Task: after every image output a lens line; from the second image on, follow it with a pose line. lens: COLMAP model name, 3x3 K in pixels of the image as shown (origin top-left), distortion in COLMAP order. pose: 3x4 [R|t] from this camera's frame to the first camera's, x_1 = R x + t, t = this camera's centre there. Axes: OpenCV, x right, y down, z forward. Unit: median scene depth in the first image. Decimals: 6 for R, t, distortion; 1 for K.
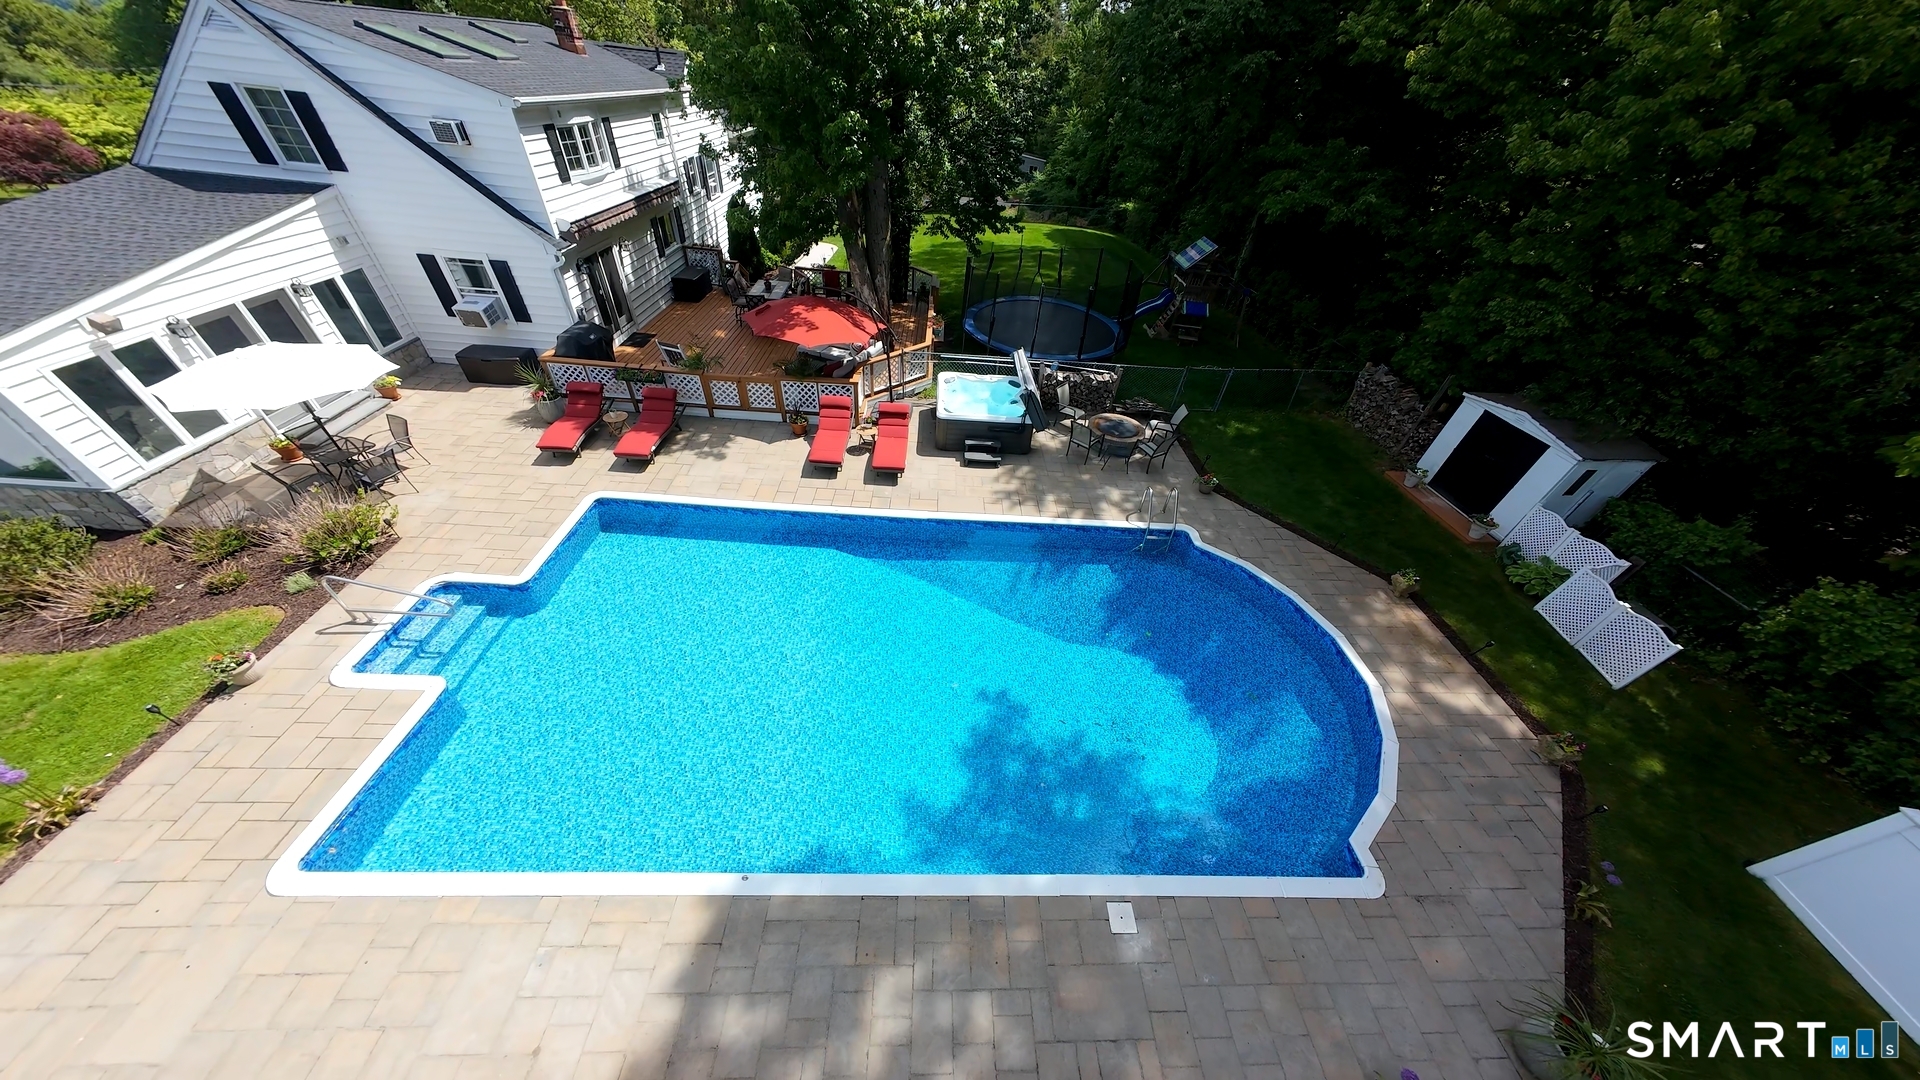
lens RADIAL K [[545.9, 0, 960.0], [0, 545.9, 540.0], [0, 0, 1]] dist [-0.001579, 0.001677]
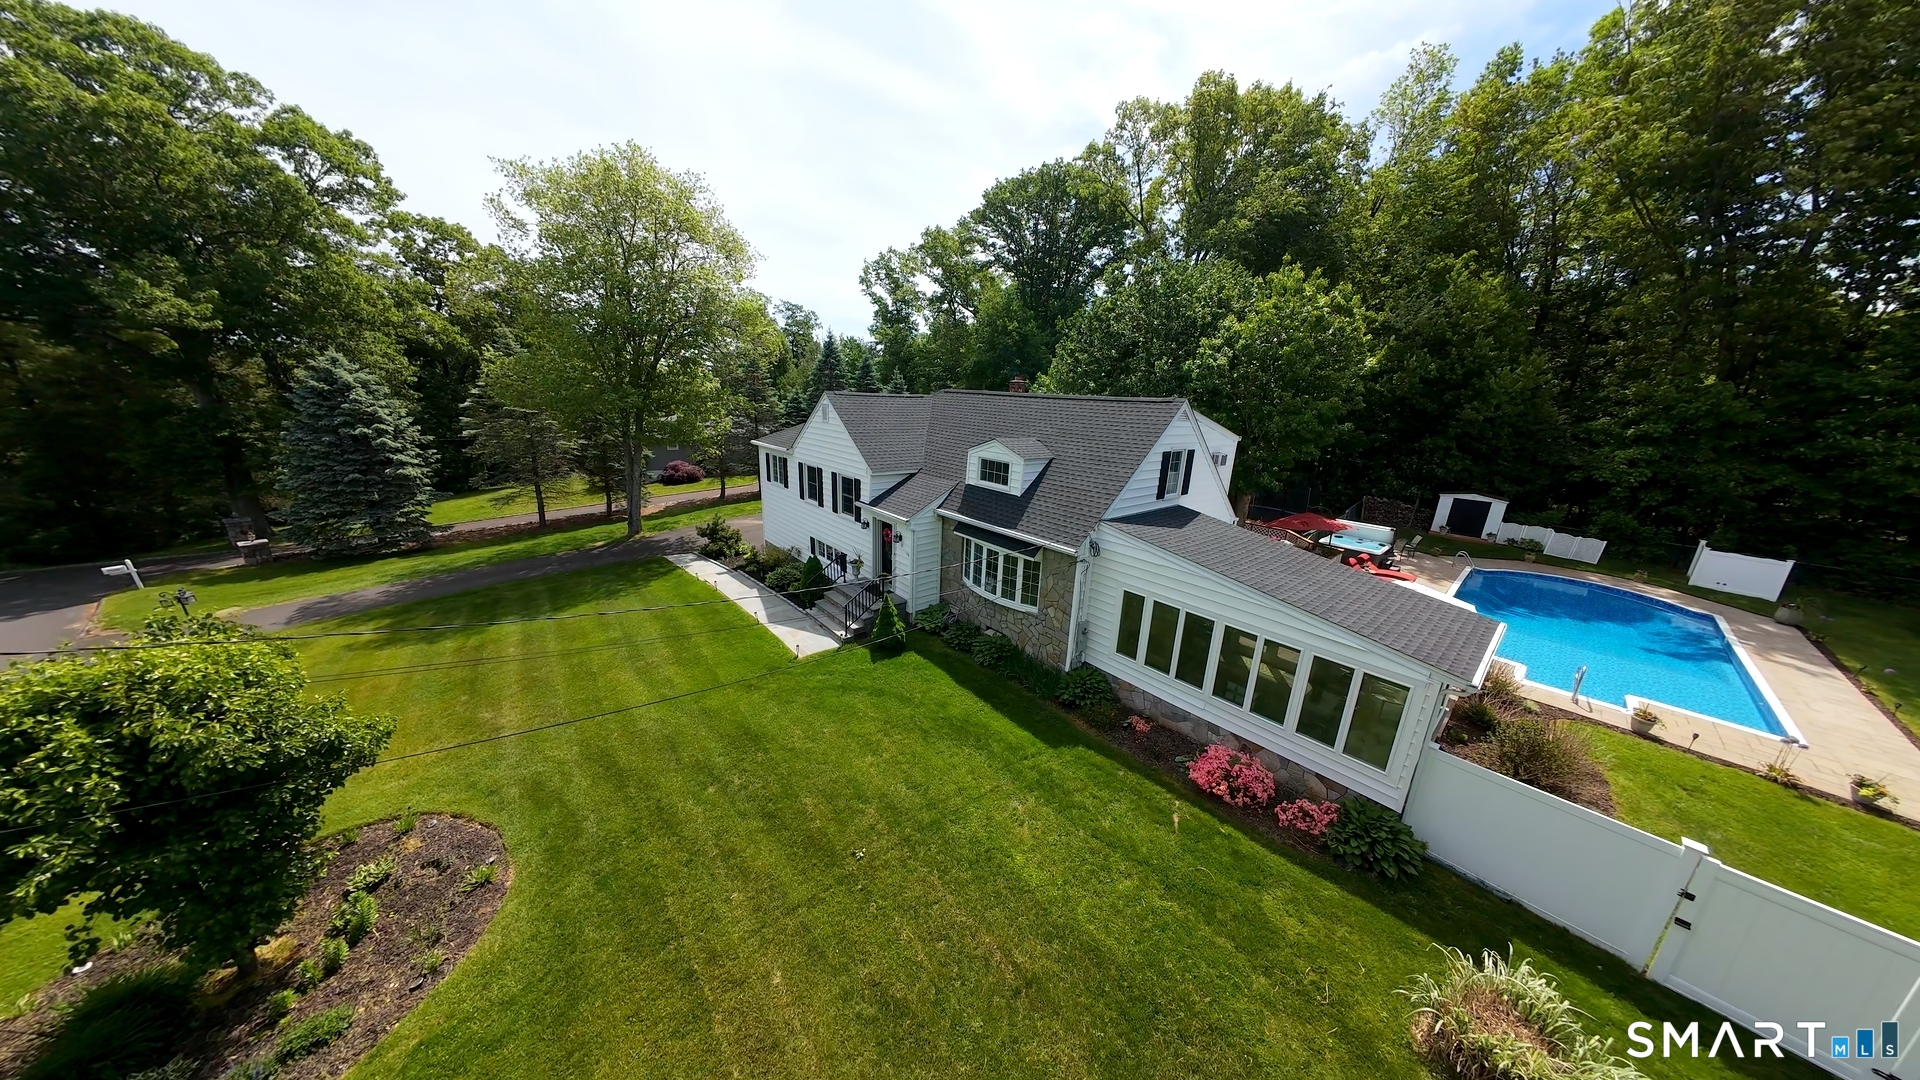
lens RADIAL K [[525.0, 0, 961.4], [0, 525.0, 547.4], [0, 0, 1]] dist [0.000334, 0.000108]
pose [[0.770473, -0.230672, 0.594274, -2.411936], [0.431842, 0.874608, -0.220395, -0.512636], [-0.468918, 0.426441, 0.773475, 0.298481]]
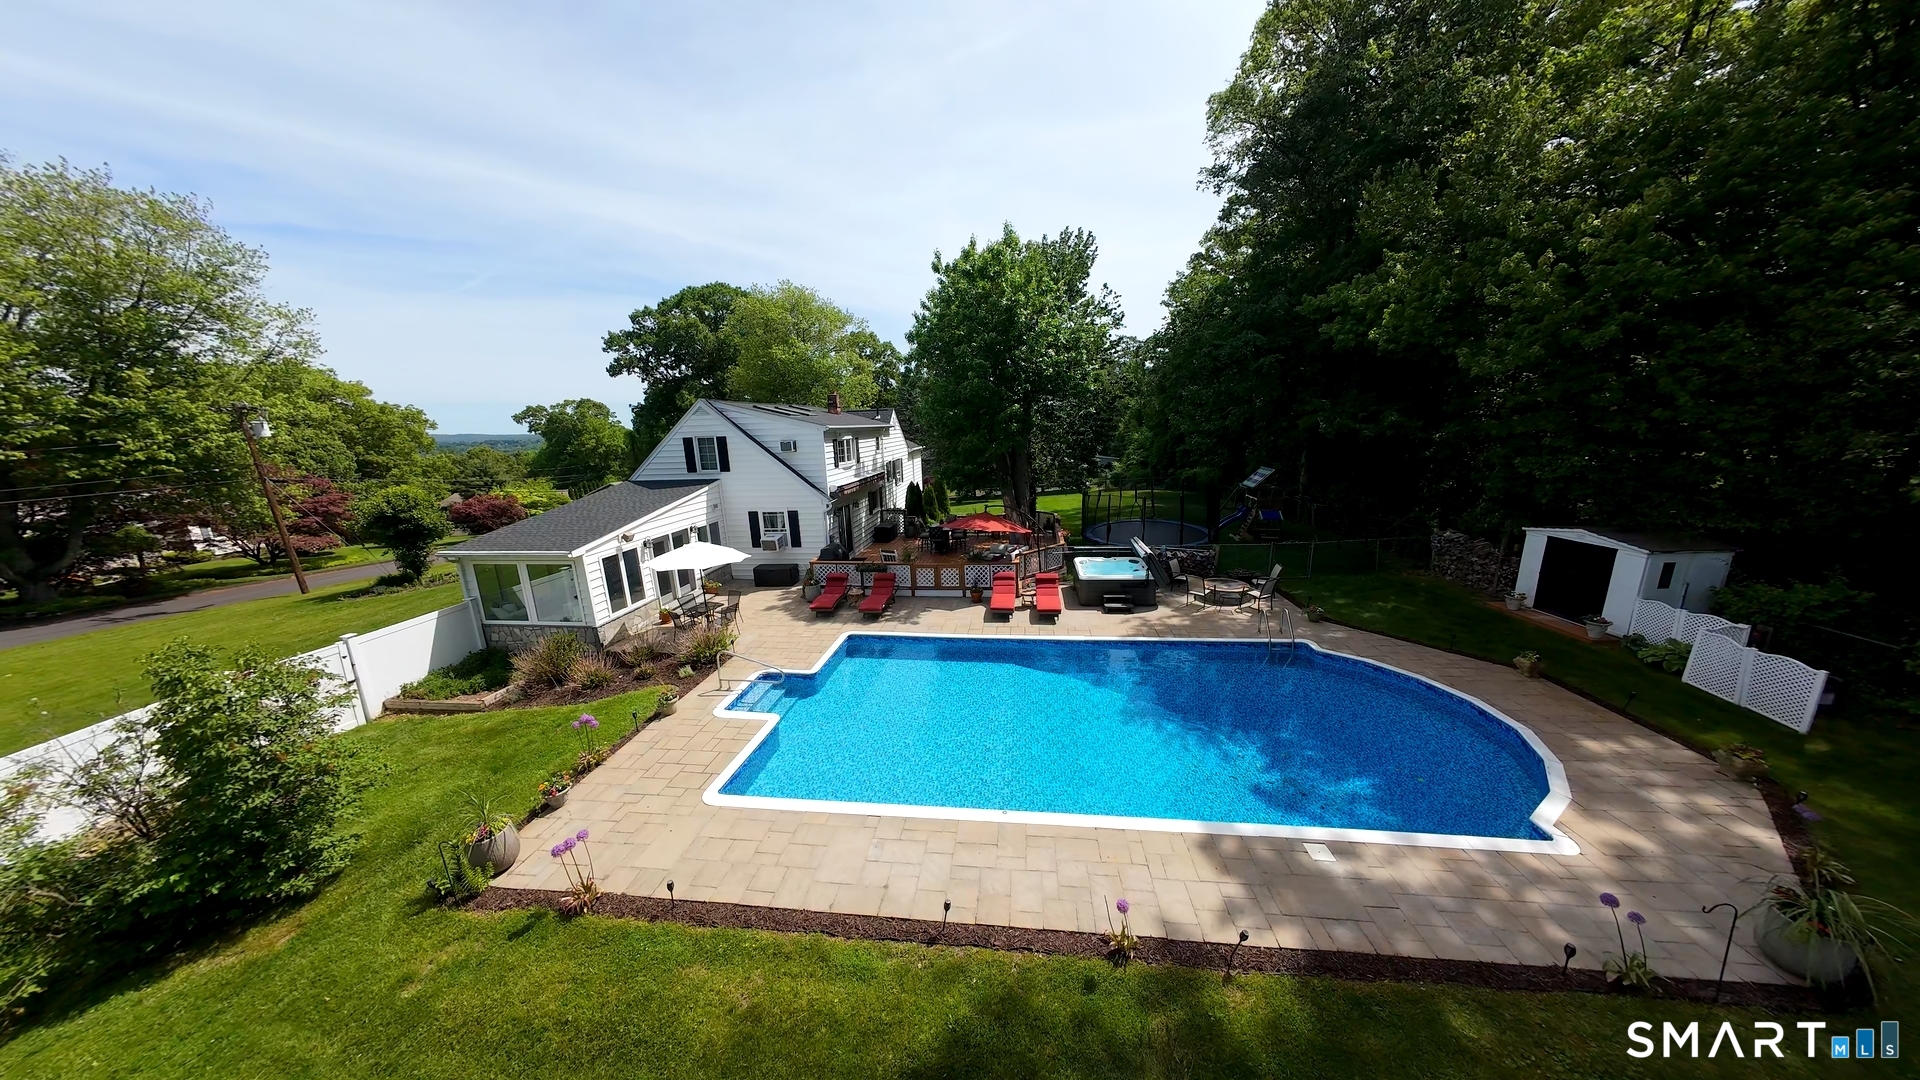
lens RADIAL K [[525.0, 0, 961.4], [0, 525.0, 547.4], [0, 0, 1]] dist [0.000334, 0.000108]
pose [[0.983257, -0.081417, -0.163026, -0.122751], [-0.003505, 0.886022, -0.463629, 0.336010], [0.182191, 0.456438, 0.870902, -0.236929]]
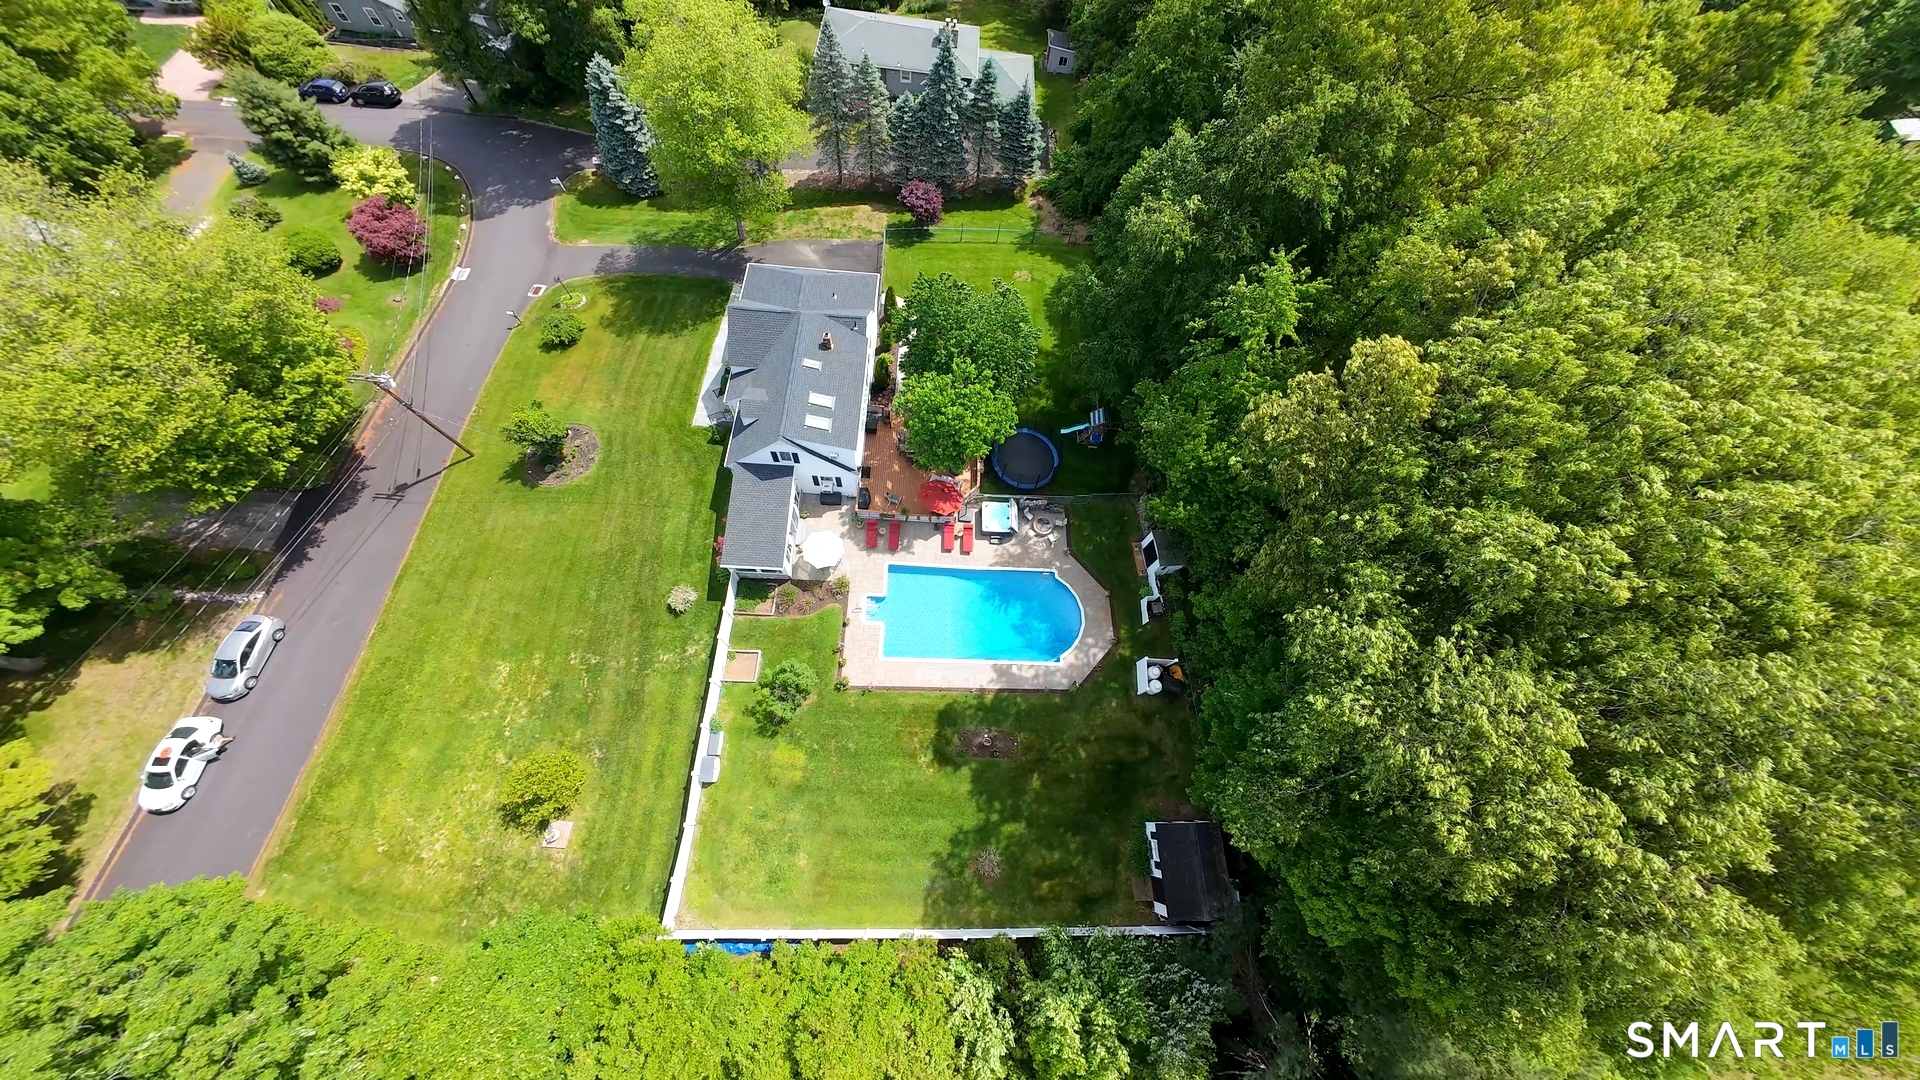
lens RADIAL K [[590.9, 0, 960.0], [0, 590.9, 540.0], [0, 0, 1]] dist [-0.001114, 0.000034]
pose [[0.999498, 0.030871, -0.007147, -0.160398], [-0.025088, 0.908718, 0.416655, -1.732753], [0.019357, -0.416266, 0.909037, -2.292289]]
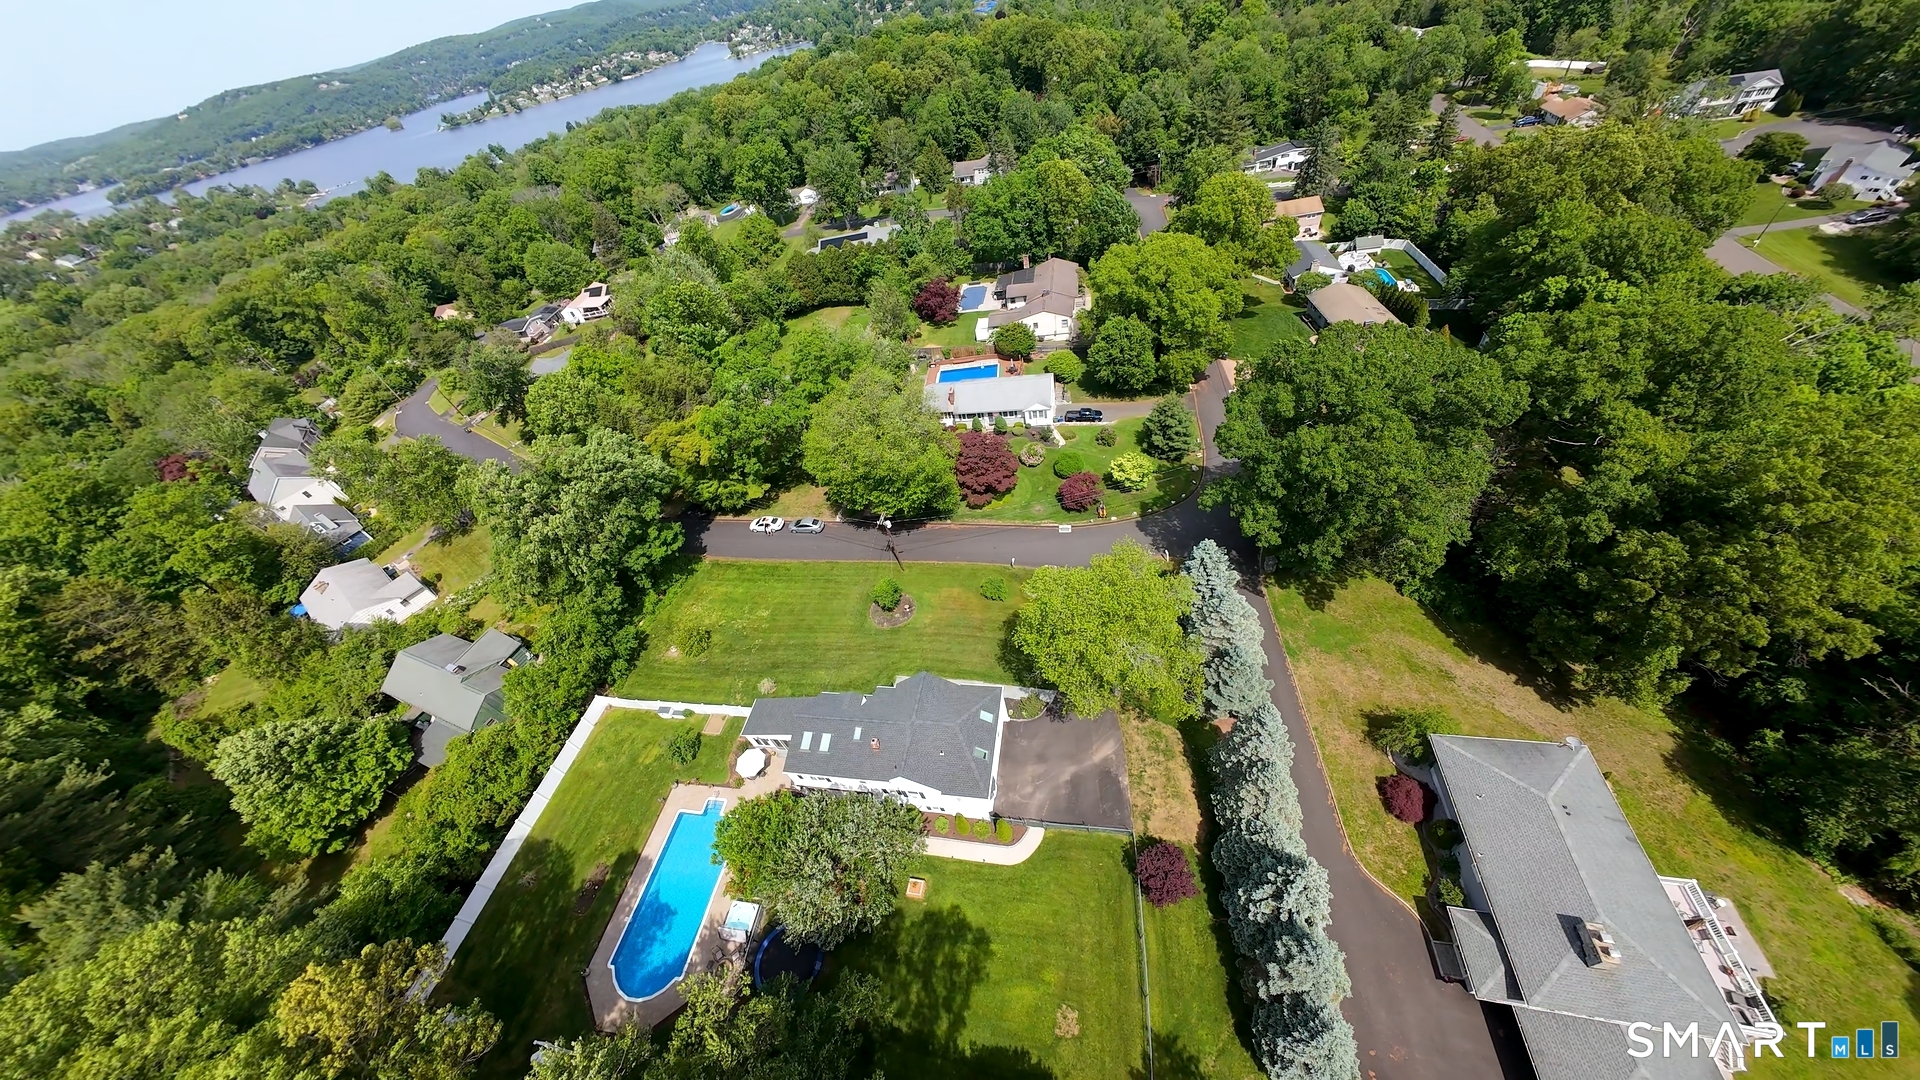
lens RADIAL K [[590.9, 0, 960.0], [0, 590.9, 540.0], [0, 0, 1]] dist [-0.001114, 0.000034]
pose [[-0.185935, 0.657872, -0.729817, 1.008673], [-0.514604, 0.567549, 0.642705, -5.197613], [0.837025, 0.495068, 0.233017, 0.199569]]
